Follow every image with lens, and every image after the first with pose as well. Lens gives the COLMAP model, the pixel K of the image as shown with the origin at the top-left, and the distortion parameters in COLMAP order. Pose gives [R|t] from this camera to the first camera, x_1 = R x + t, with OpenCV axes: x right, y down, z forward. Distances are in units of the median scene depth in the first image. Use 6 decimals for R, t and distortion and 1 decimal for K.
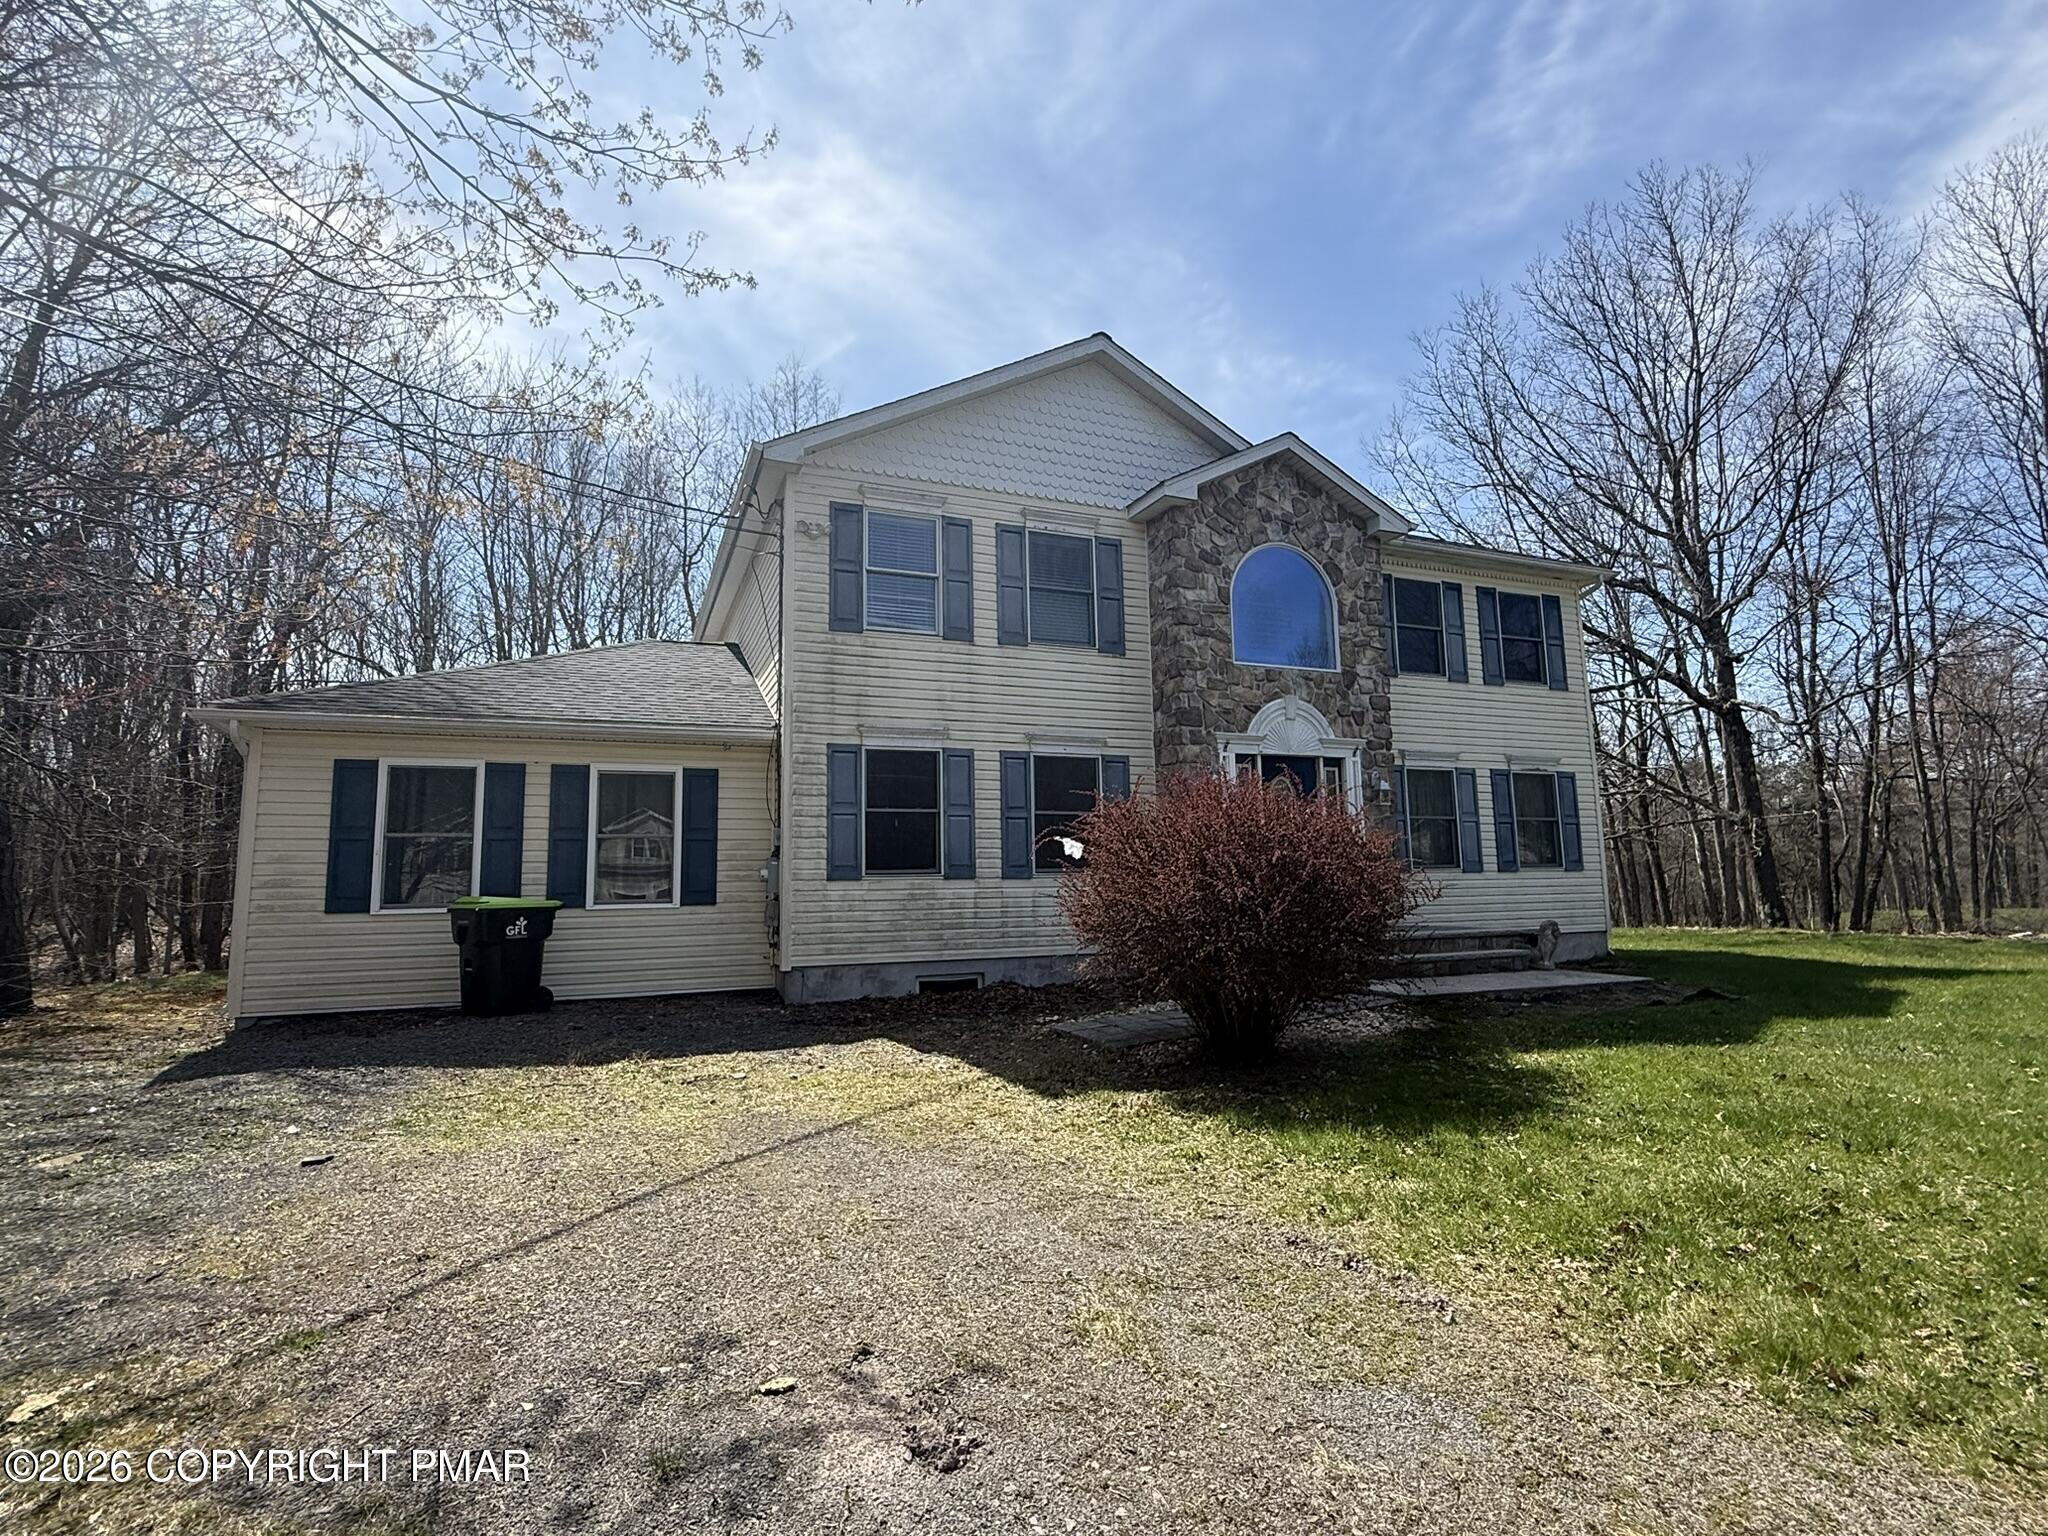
lens RADIAL K [[1030.5, 0, 1015.7], [0, 1030.5, 760.9], [0, 0, 1]] dist [-0.028124, -0.000720]
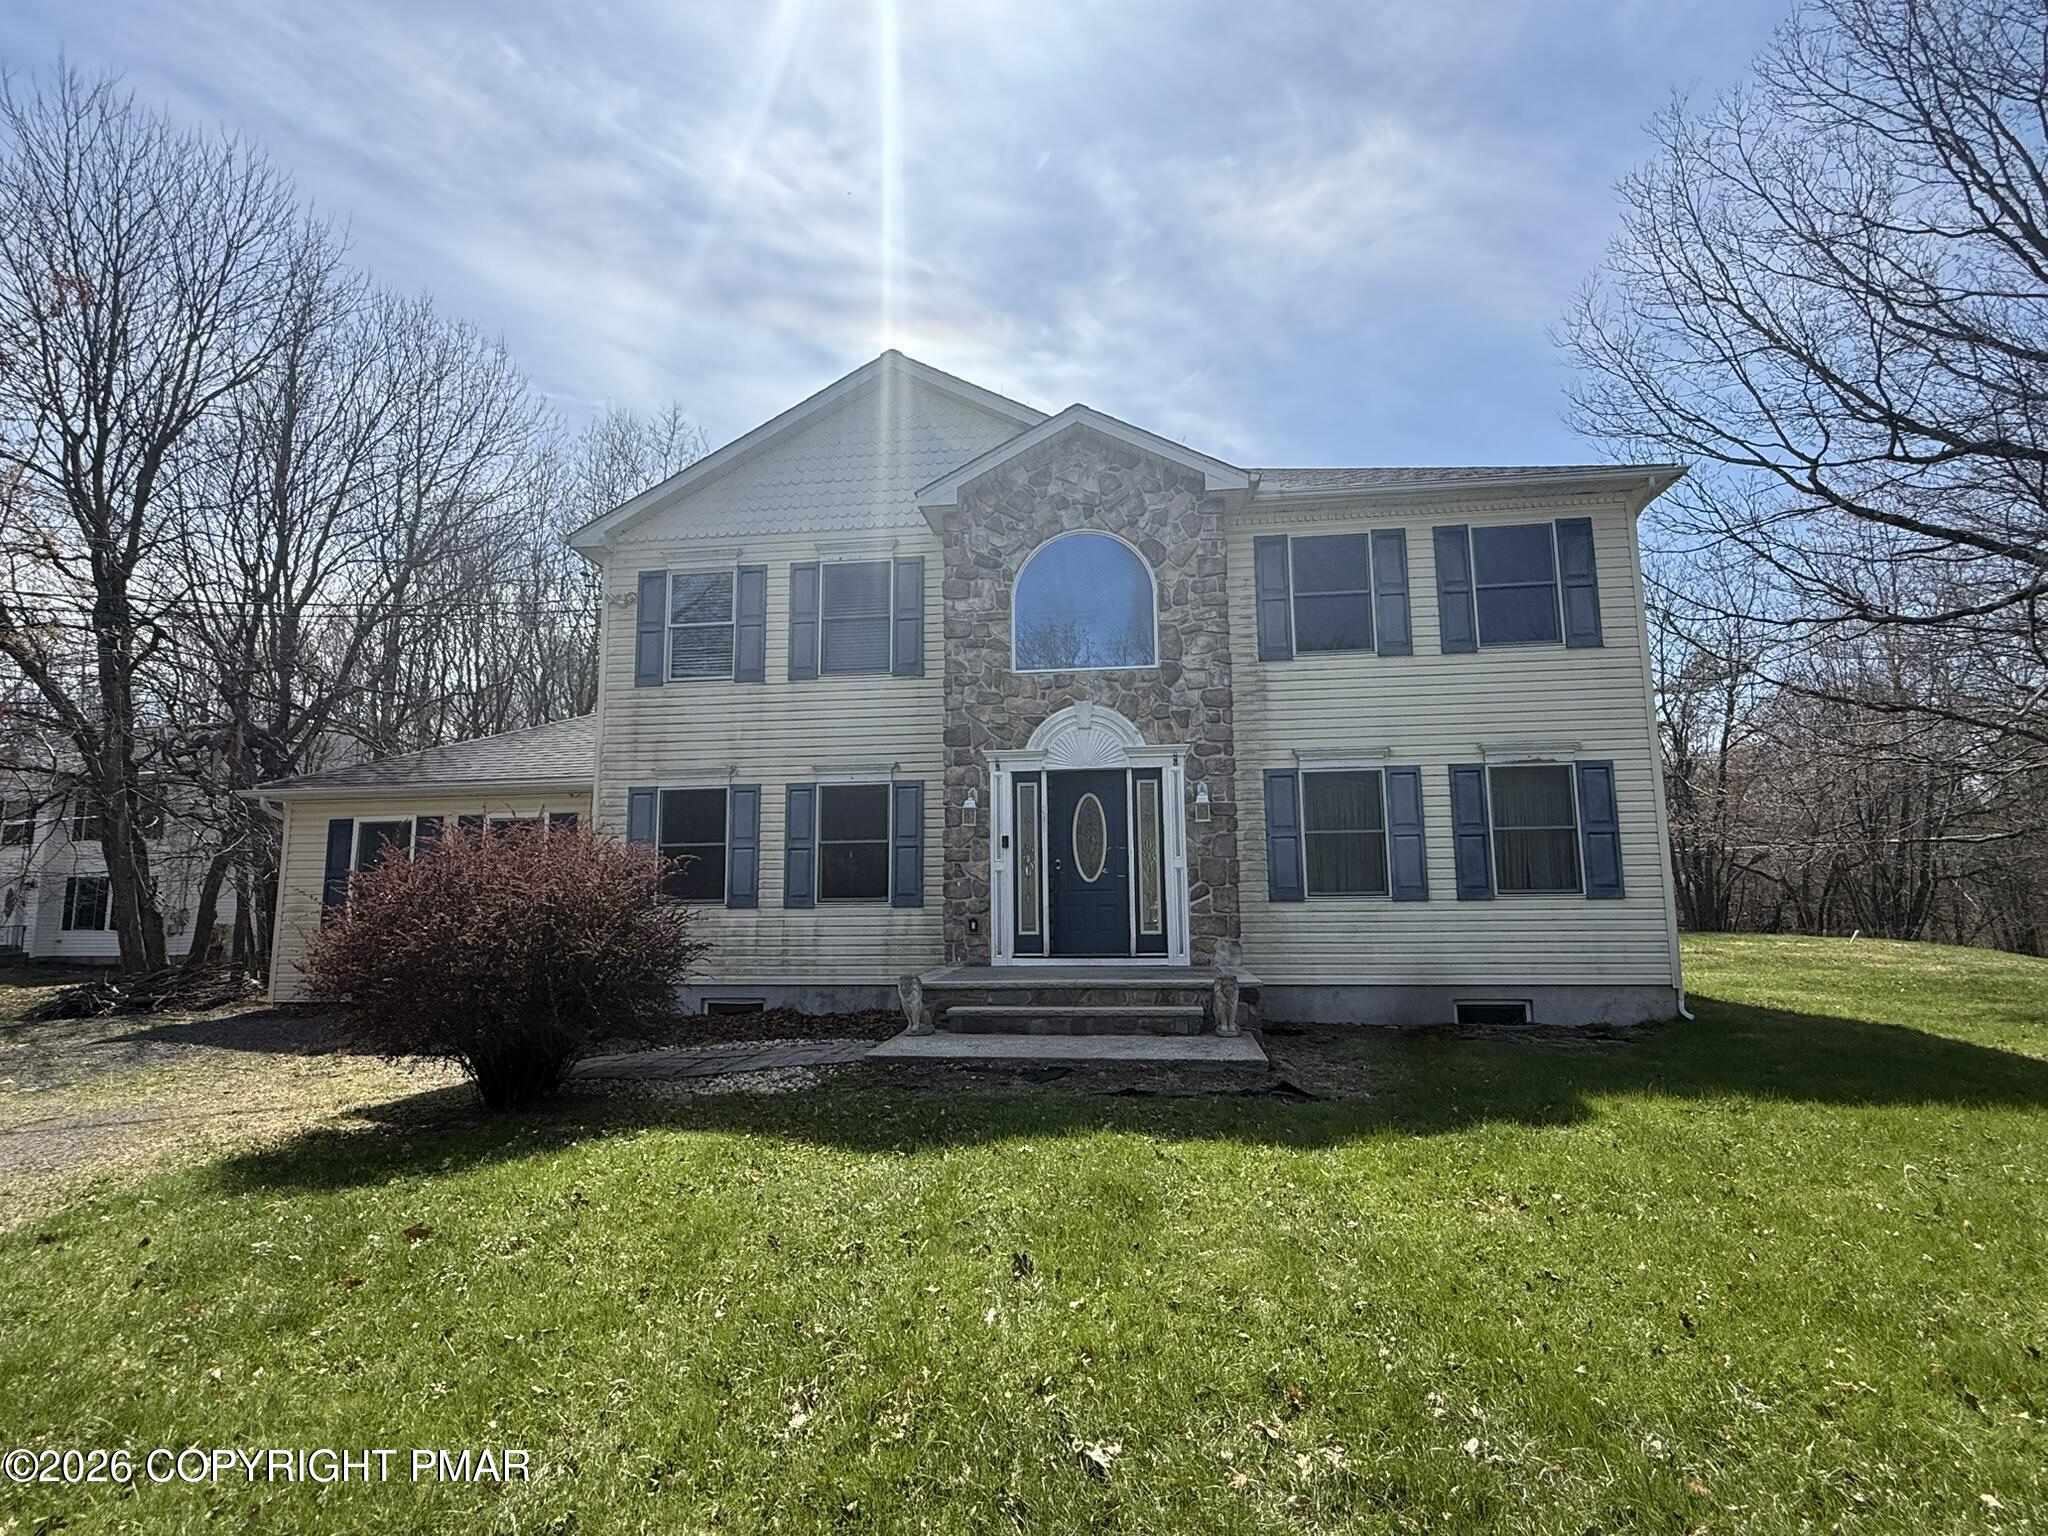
lens RADIAL K [[1030.5, 0, 1014.9], [0, 1030.5, 762.7], [0, 0, 1]] dist [-0.028124, -0.000720]
pose [[0.864592, -0.062092, -0.498623, 0.658527], [0.058118, 0.998033, -0.023508, 0.006071], [0.499102, -0.008654, 0.866500, 0.208157]]
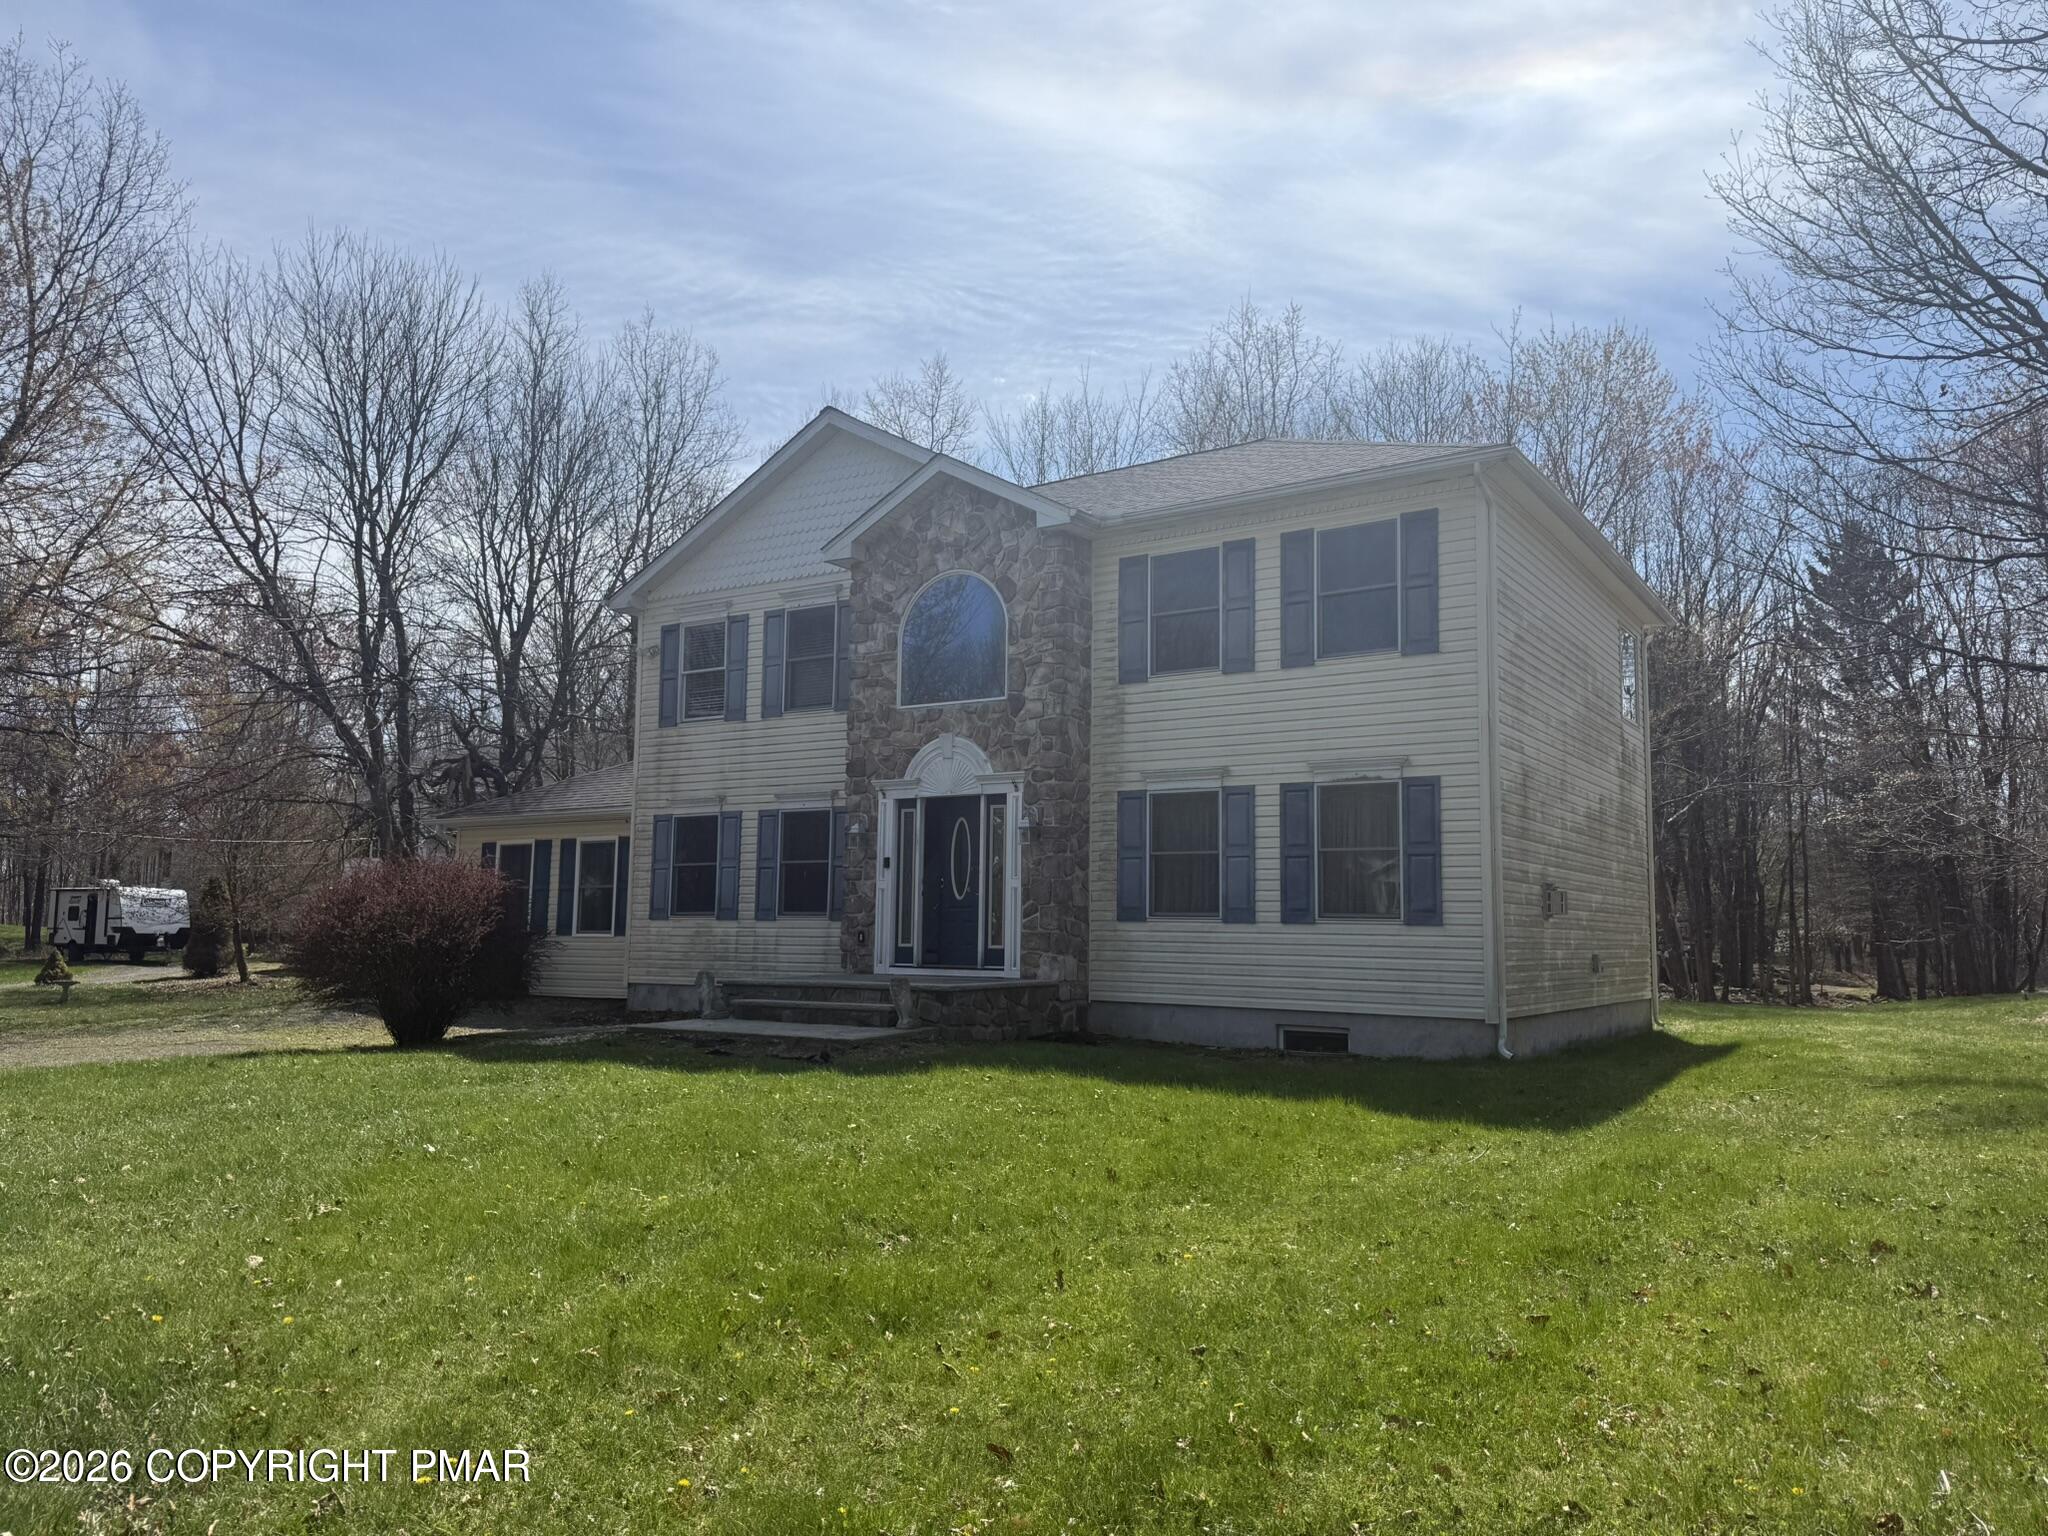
lens RADIAL K [[1443.2, 0, 1026.6], [0, 1443.2, 773.4], [0, 0, 1]] dist [0.050880, 0.000472]
pose [[0.569537, -0.067096, -0.819223, 1.416859], [0.081379, 0.996369, -0.025028, 0.013124], [0.817927, -0.052413, 0.572929, 0.293662]]
